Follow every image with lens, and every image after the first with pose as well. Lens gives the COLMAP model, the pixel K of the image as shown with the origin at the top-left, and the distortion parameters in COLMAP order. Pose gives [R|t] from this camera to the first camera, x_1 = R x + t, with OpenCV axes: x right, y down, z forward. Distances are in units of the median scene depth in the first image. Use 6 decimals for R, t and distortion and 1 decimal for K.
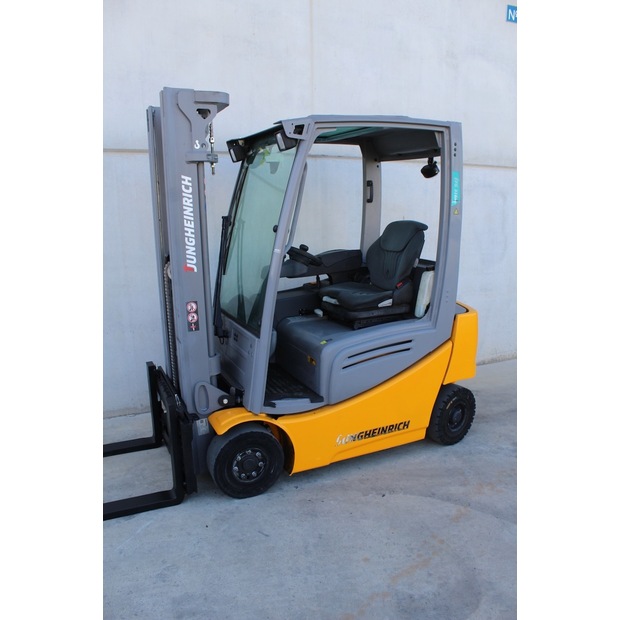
lens RADIAL K [[506.0, 0, 308.6], [0, 506.0, 315.0], [0, 0, 1]] dist [-0.139527, 0.101901]
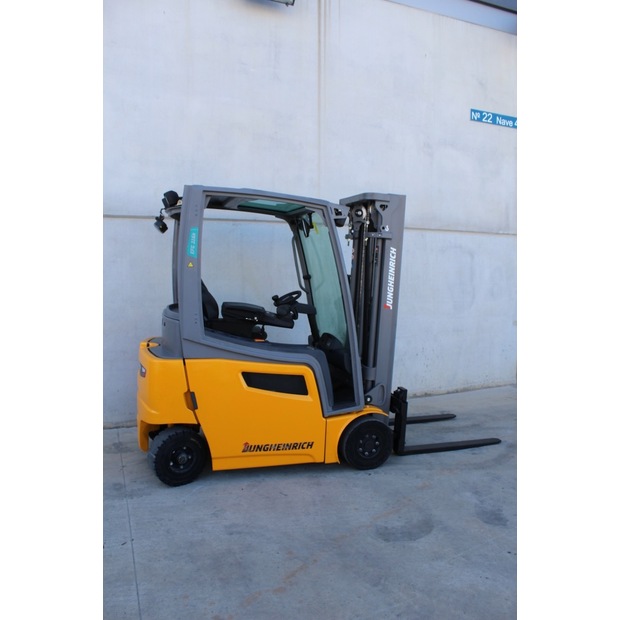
lens RADIAL K [[506.0, 0, 307.5], [0, 506.0, 311.9], [0, 0, 1]] dist [-0.139527, 0.101901]
pose [[0.999851, 0.016857, 0.003737, -0.031281], [-0.016389, 0.994653, -0.101966, 0.061380], [-0.005436, 0.101889, 0.994781, -0.395062]]
